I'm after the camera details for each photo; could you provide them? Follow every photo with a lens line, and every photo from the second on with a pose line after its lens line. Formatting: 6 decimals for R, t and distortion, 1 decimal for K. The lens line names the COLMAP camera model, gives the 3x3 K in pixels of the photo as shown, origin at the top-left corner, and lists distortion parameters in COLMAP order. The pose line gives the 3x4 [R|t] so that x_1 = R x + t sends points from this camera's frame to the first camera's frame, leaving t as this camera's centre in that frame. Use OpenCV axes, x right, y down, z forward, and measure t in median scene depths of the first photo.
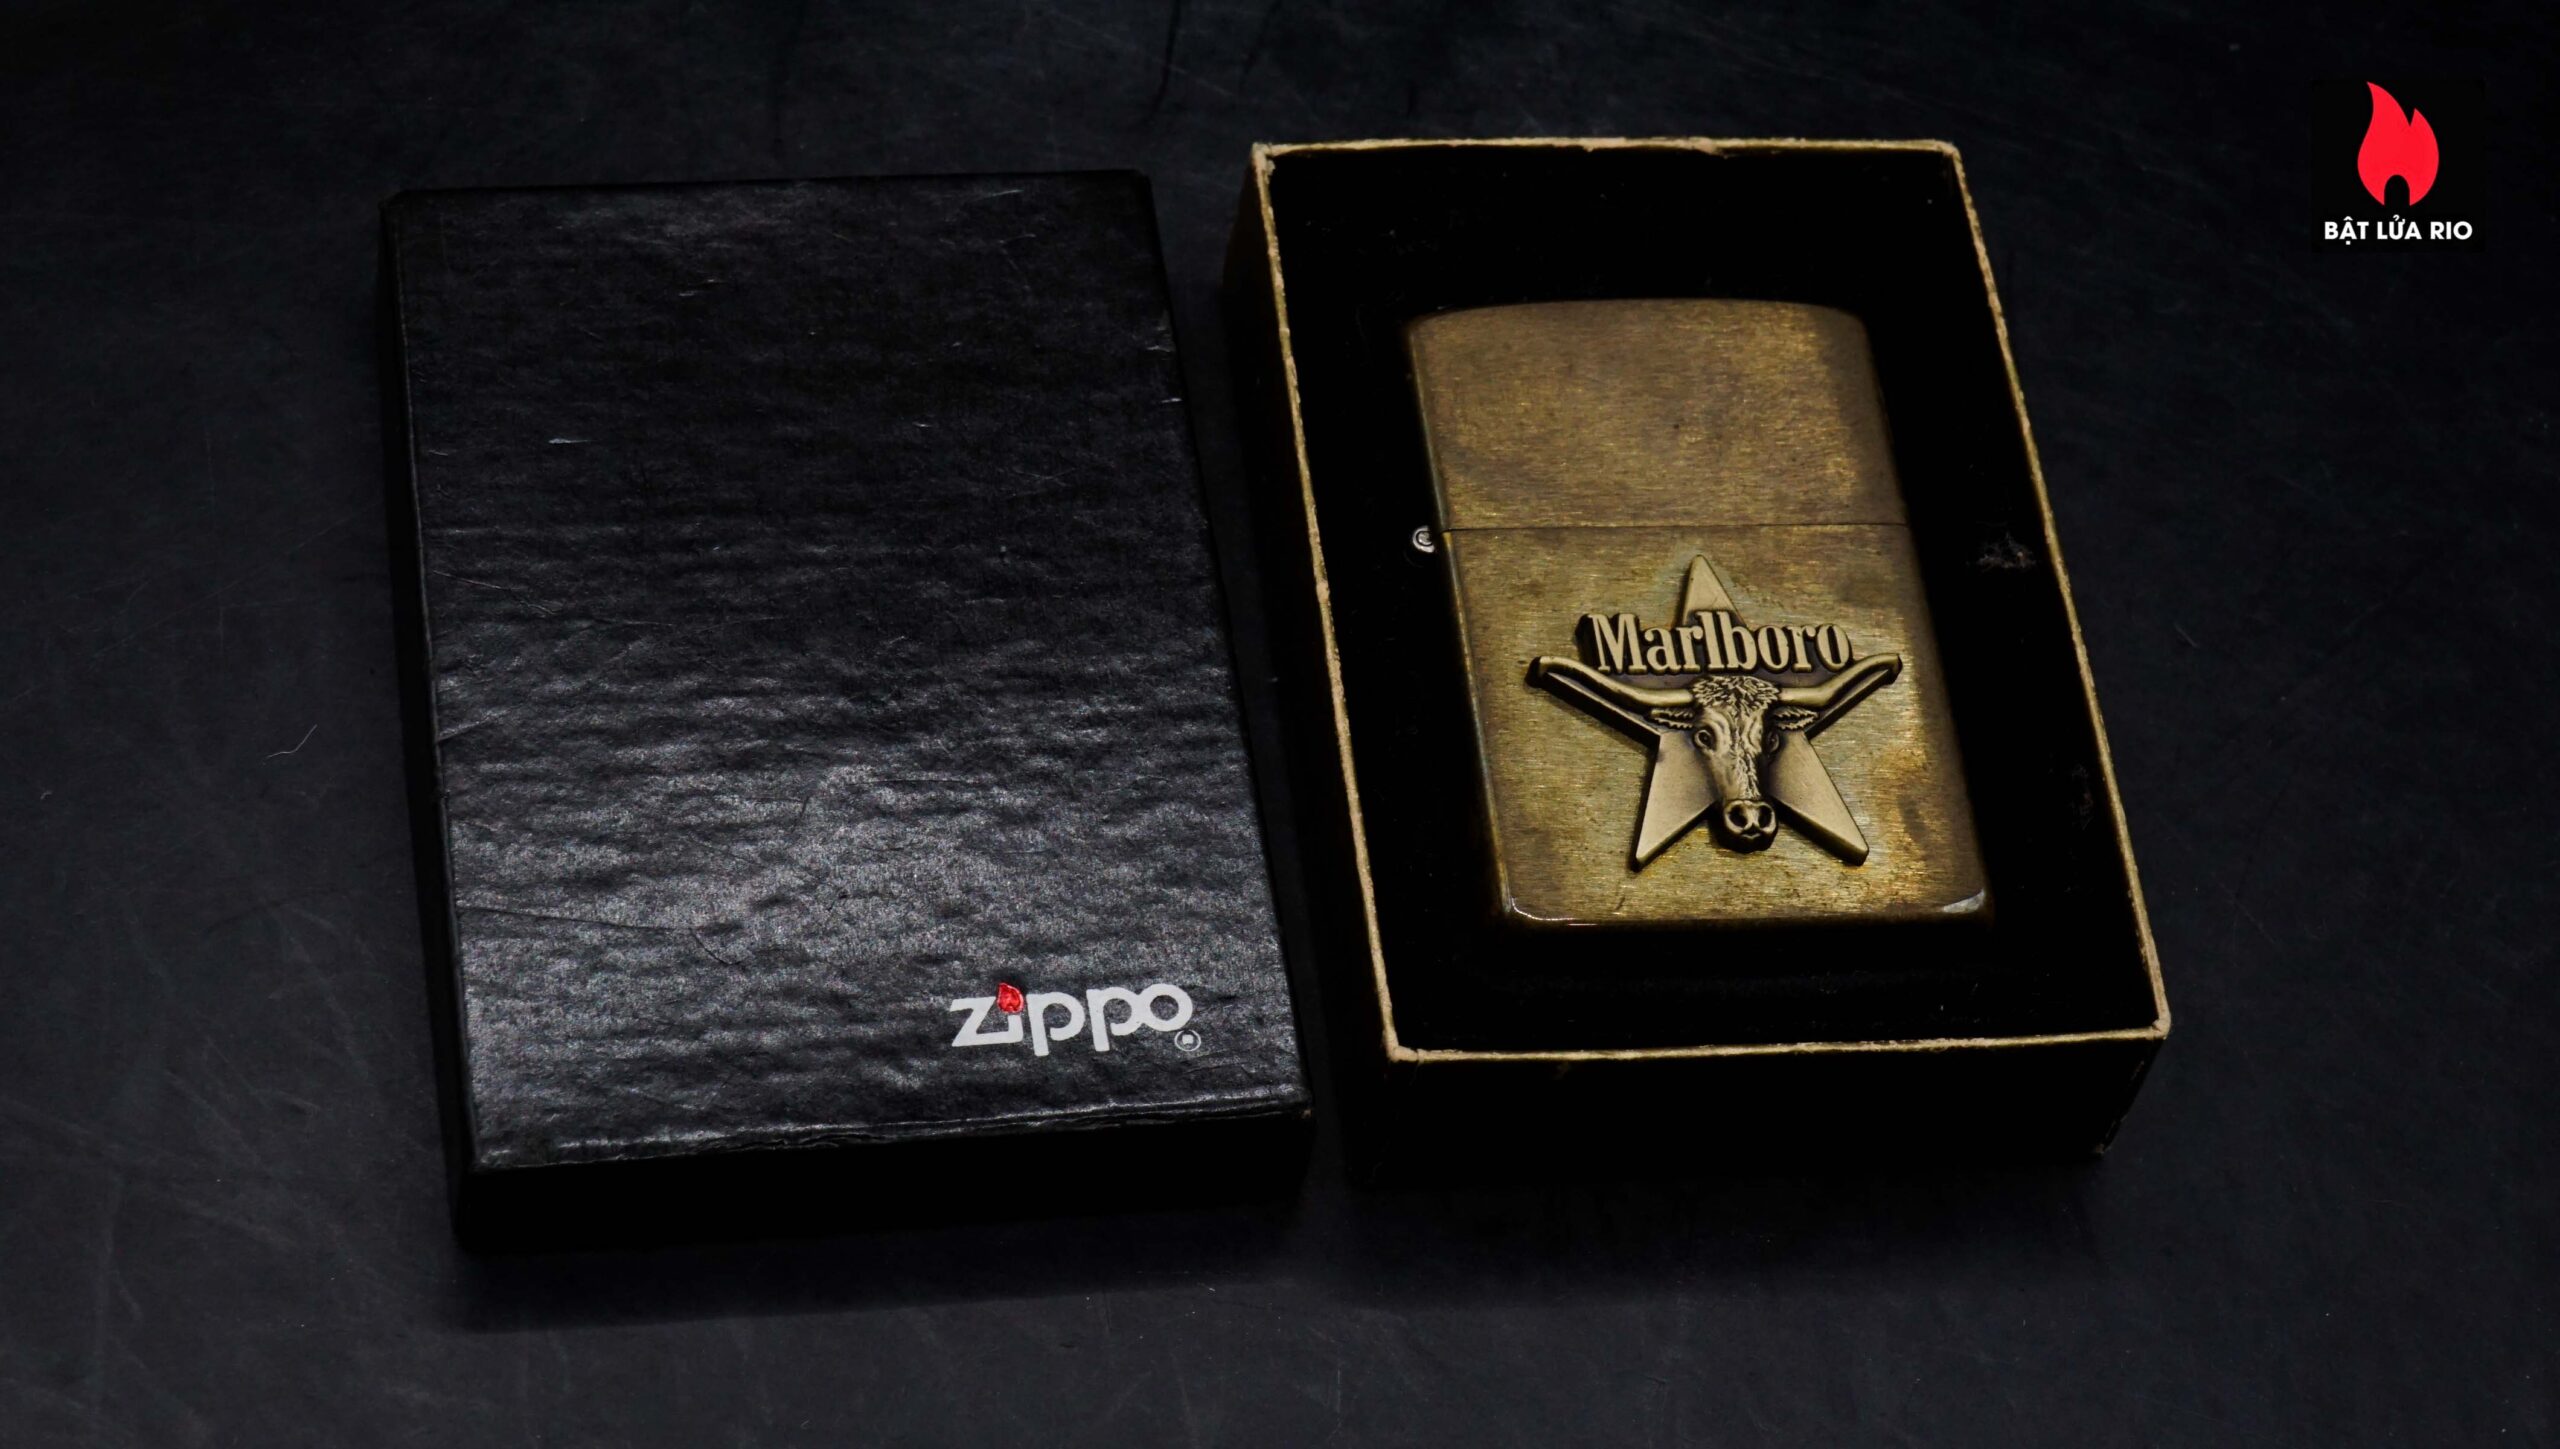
lens RADIAL K [[5491.3, 0, 1280.0], [0, 5491.3, 724.5], [0, 0, 1]] dist [-0.020660, 0.222317]
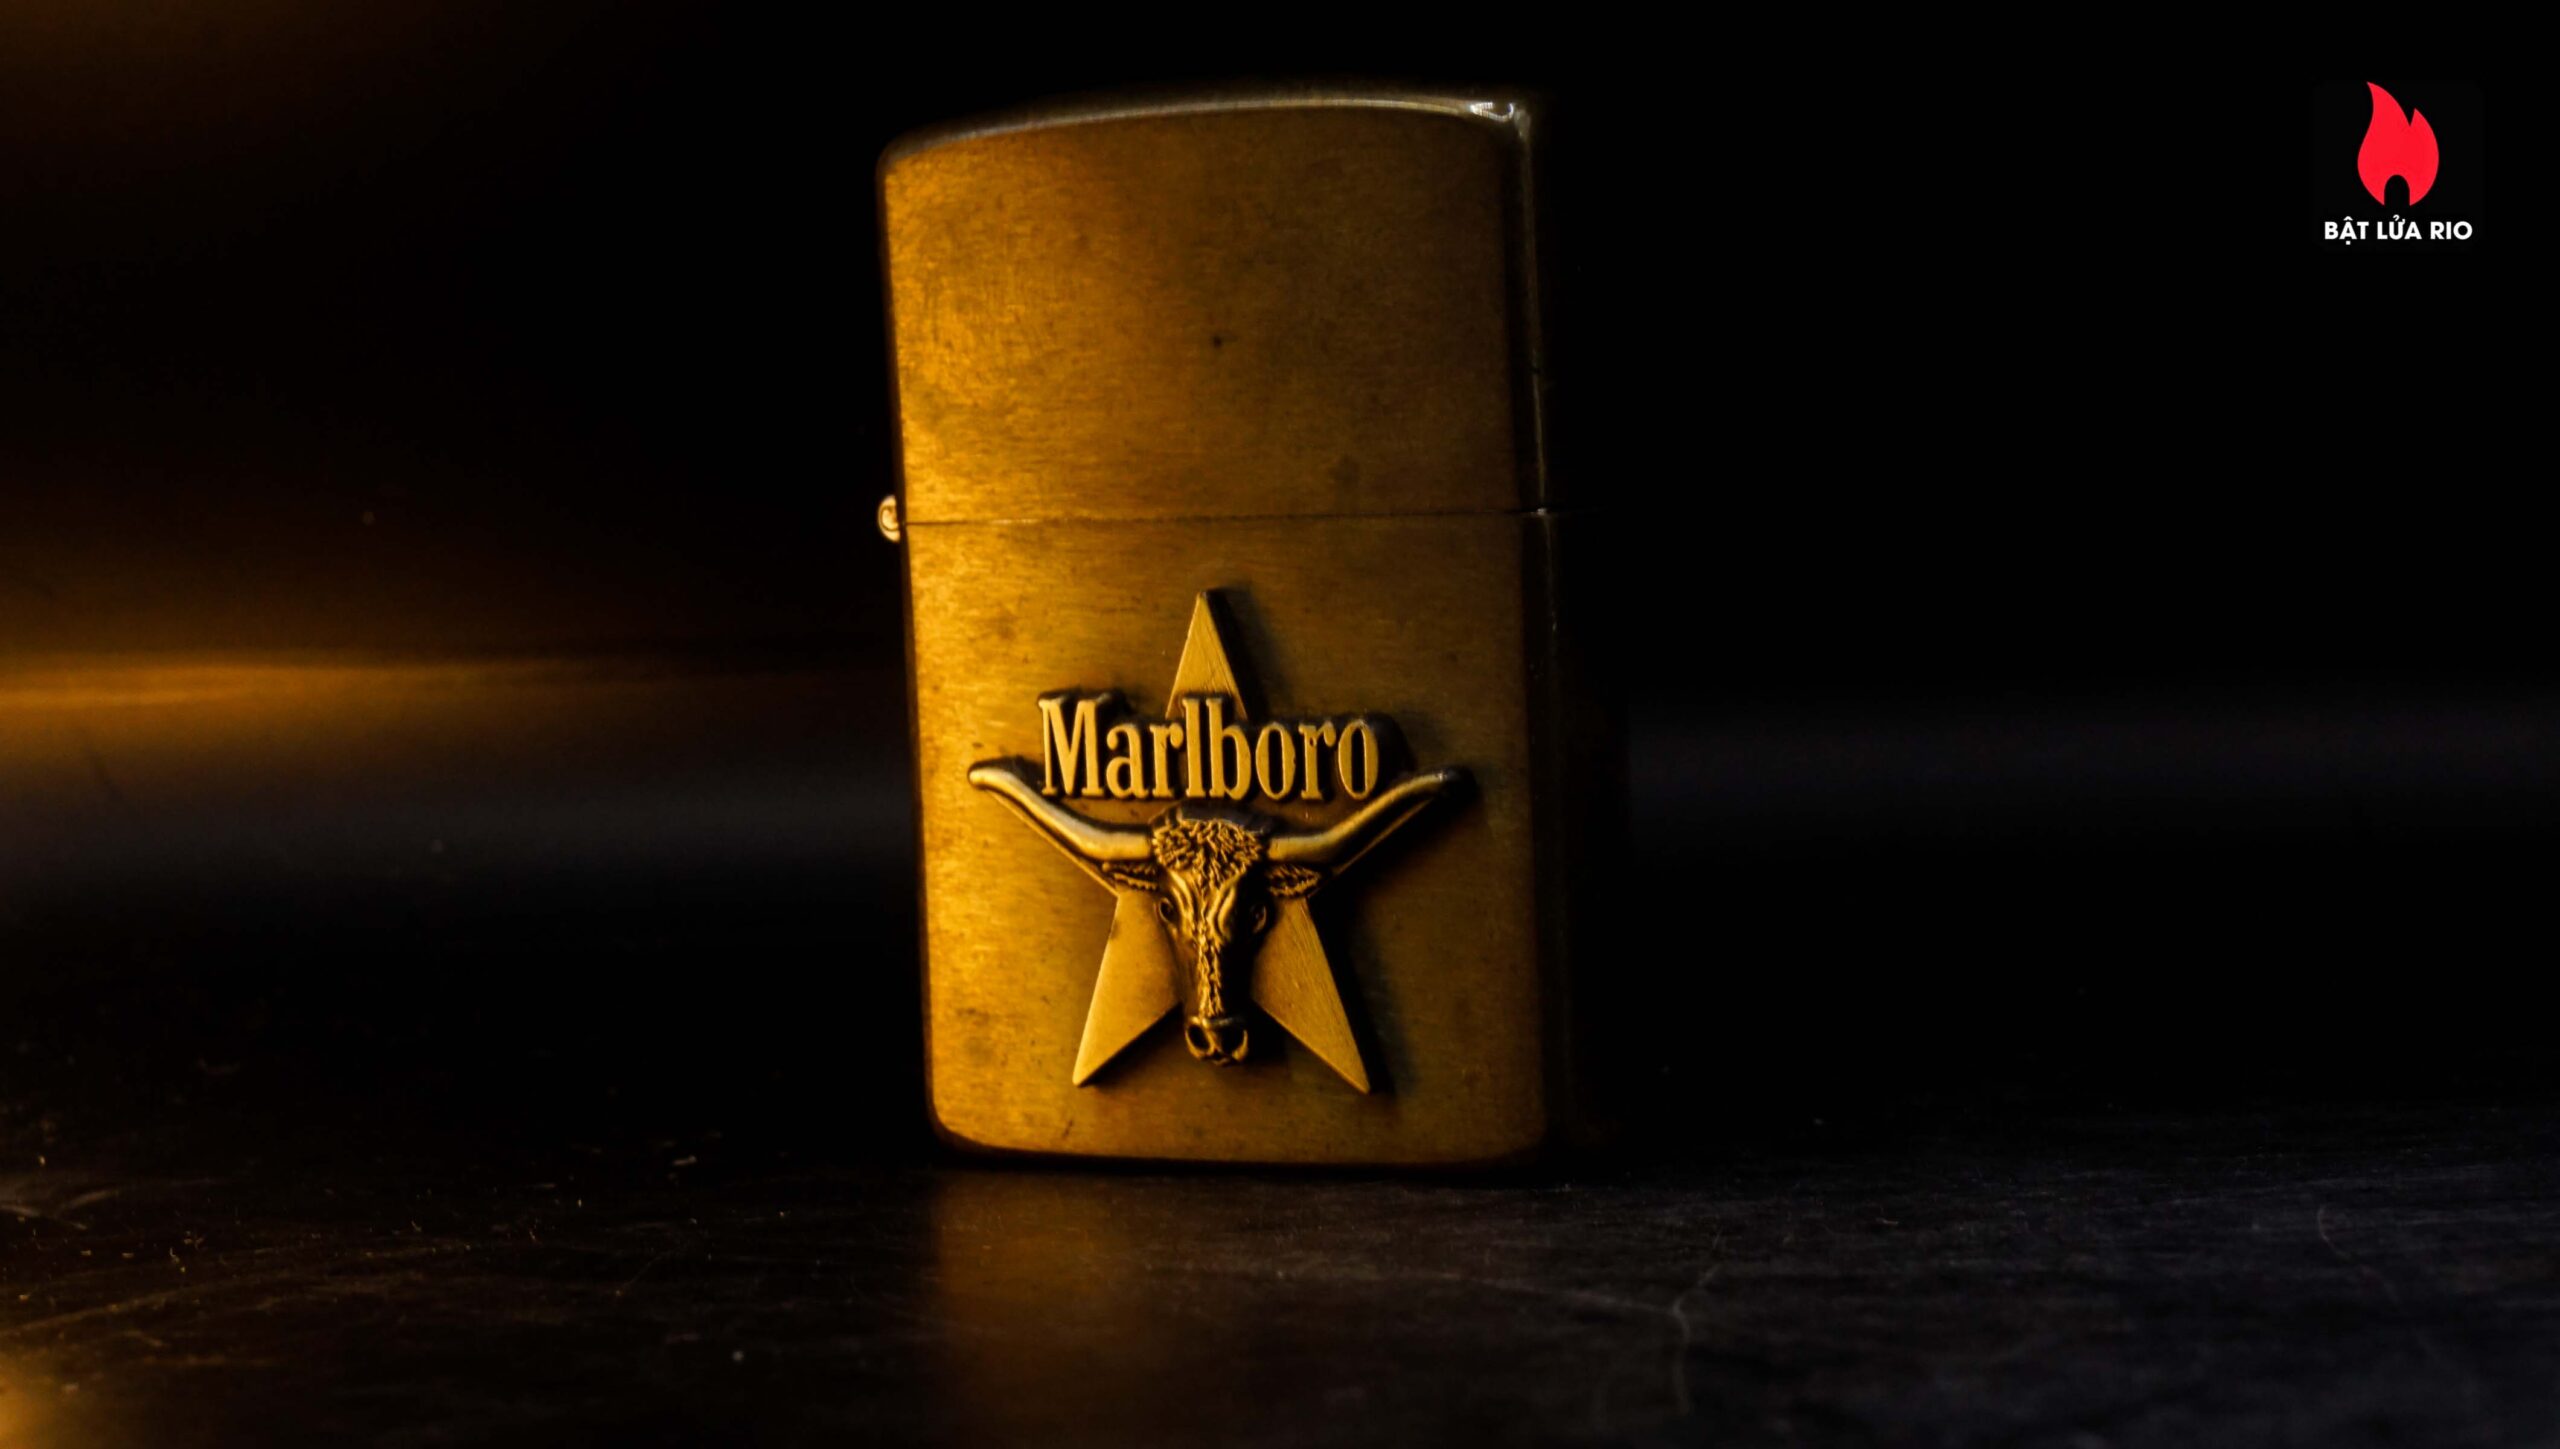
lens RADIAL K [[5491.3, 0, 1280.0], [0, 5491.3, 724.5], [0, 0, 1]] dist [-0.020660, 0.222317]
pose [[0.839649, 0.130429, -0.527237, 0.461216], [0.233610, 0.789629, 0.567374, -0.416978], [0.490323, -0.599562, 0.632541, 0.563714]]
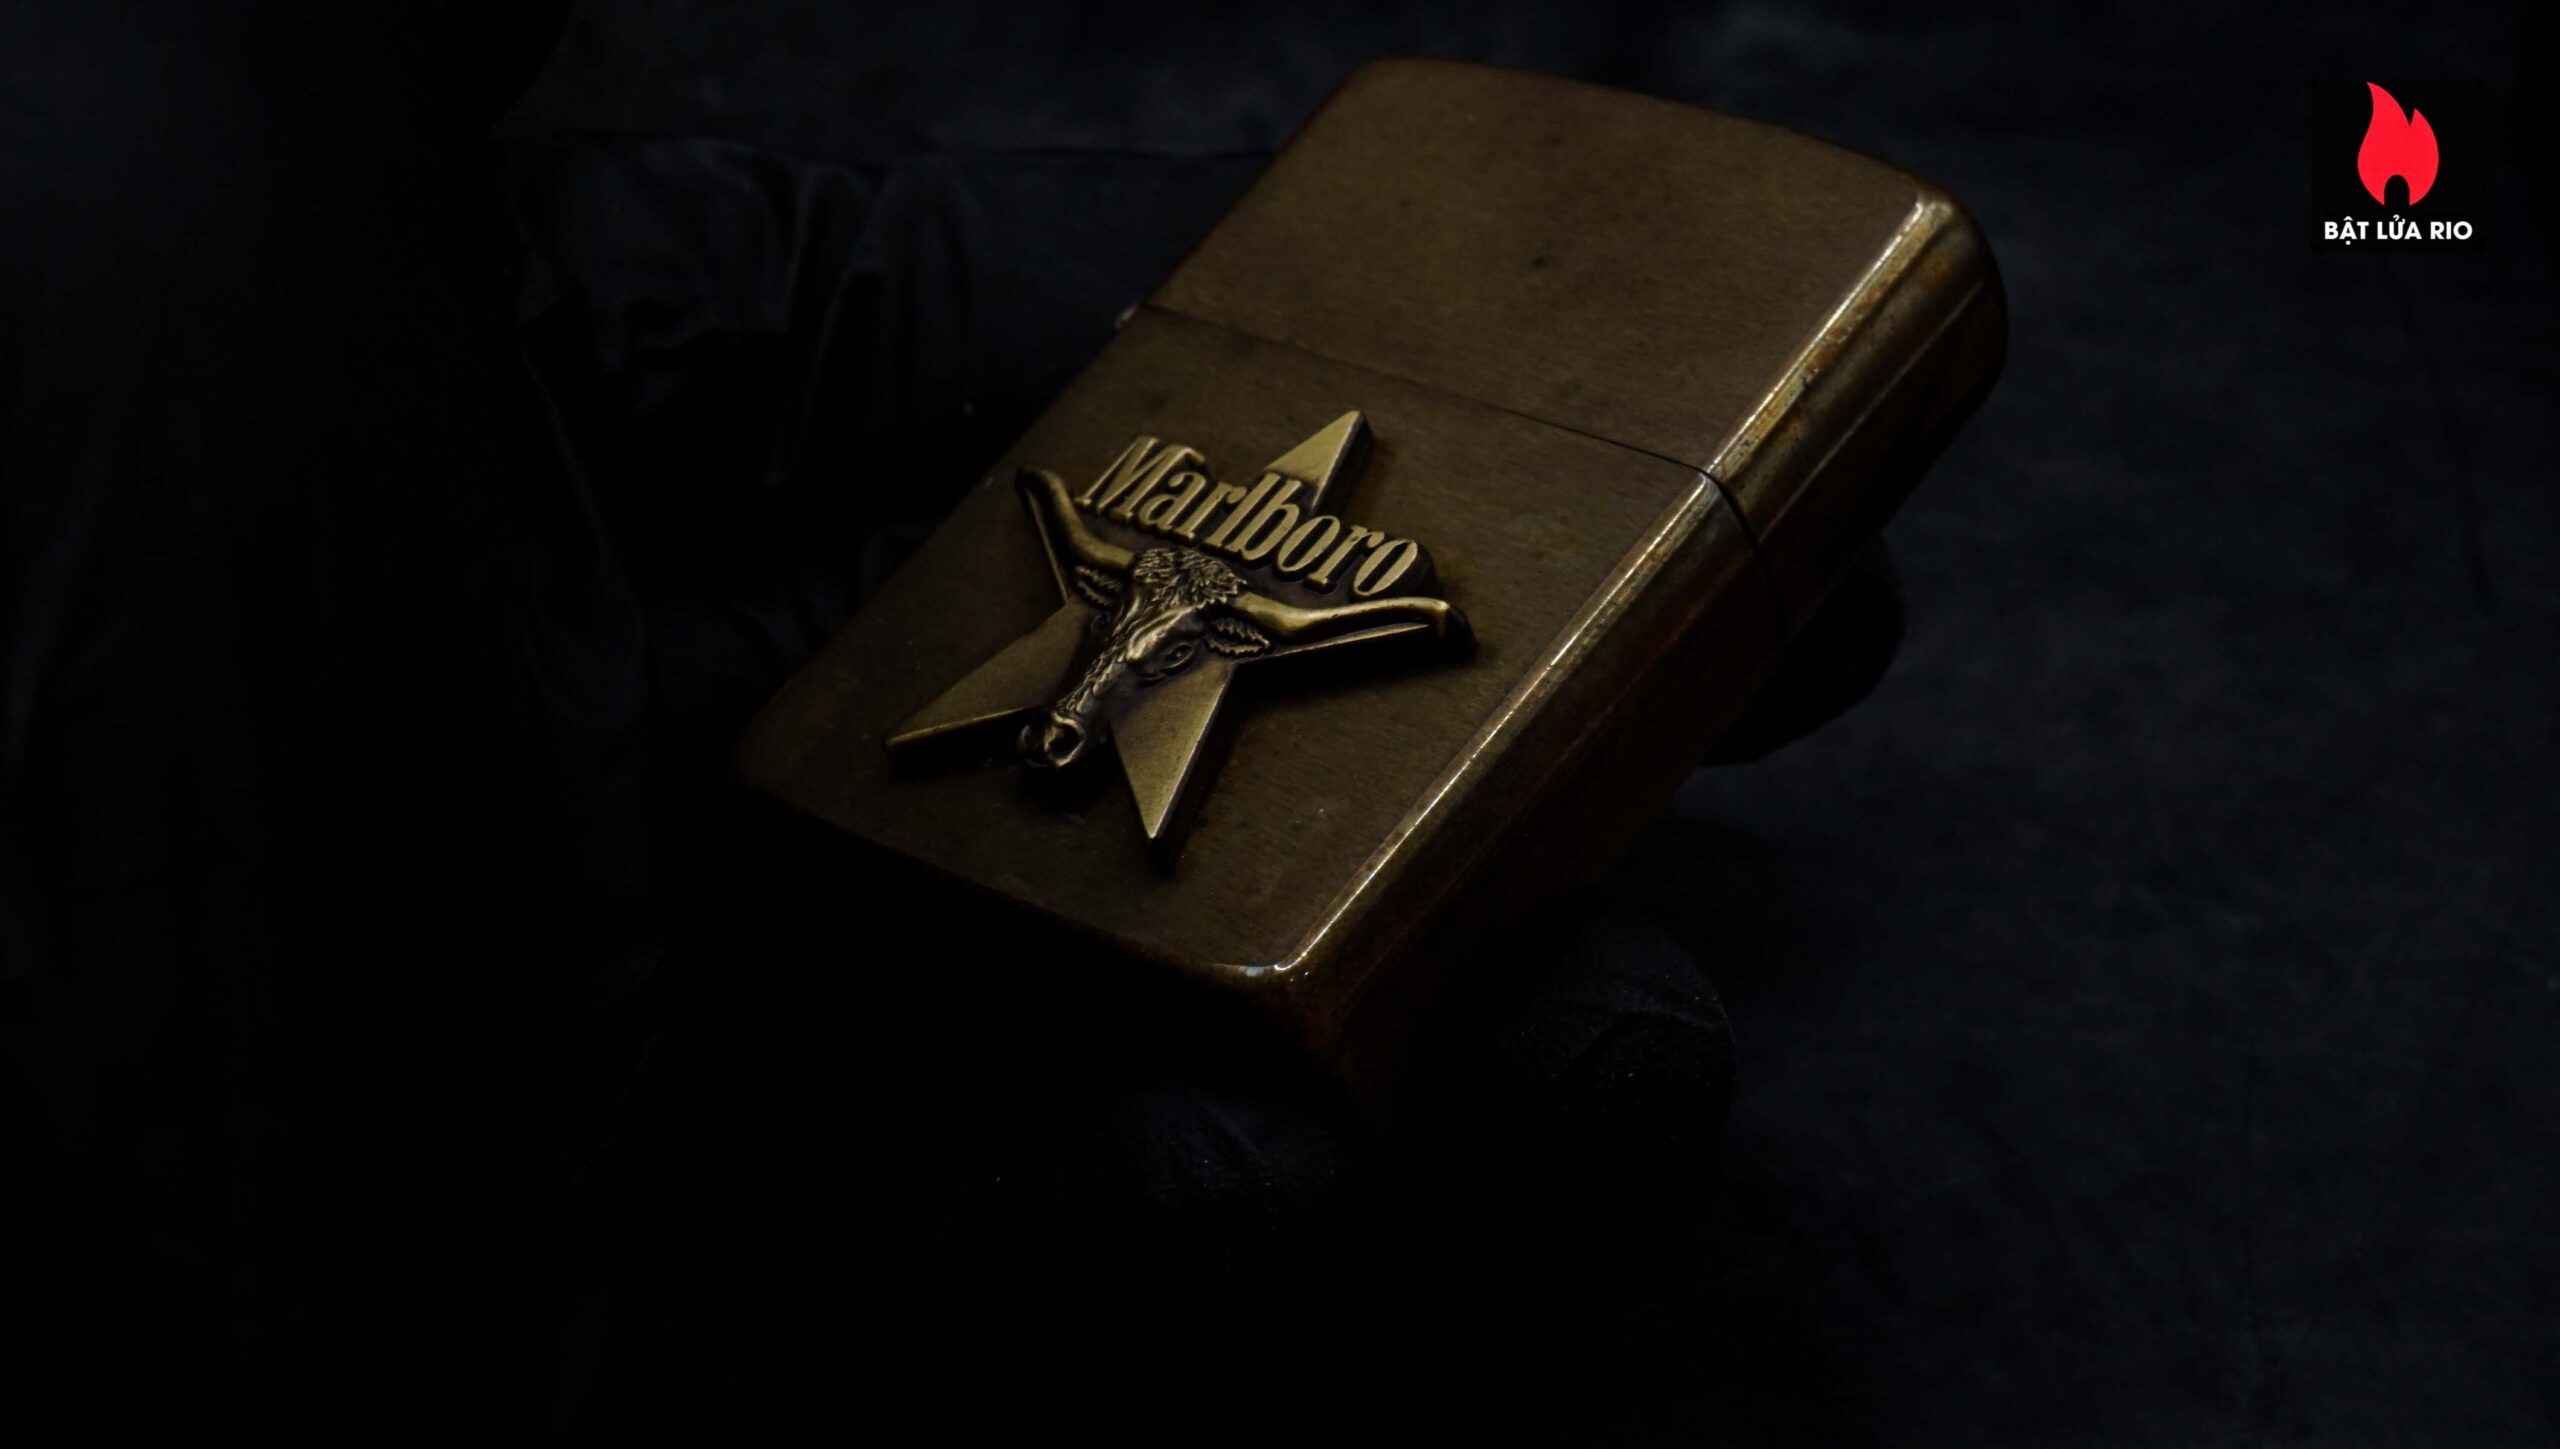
lens RADIAL K [[5491.3, 0, 1280.0], [0, 5491.3, 724.5], [0, 0, 1]] dist [-0.020660, 0.222317]
pose [[0.604487, 0.231551, -0.762220, 0.568670], [-0.354871, 0.934912, 0.002578, 0.004561], [0.713205, 0.268931, 0.647313, 0.604913]]
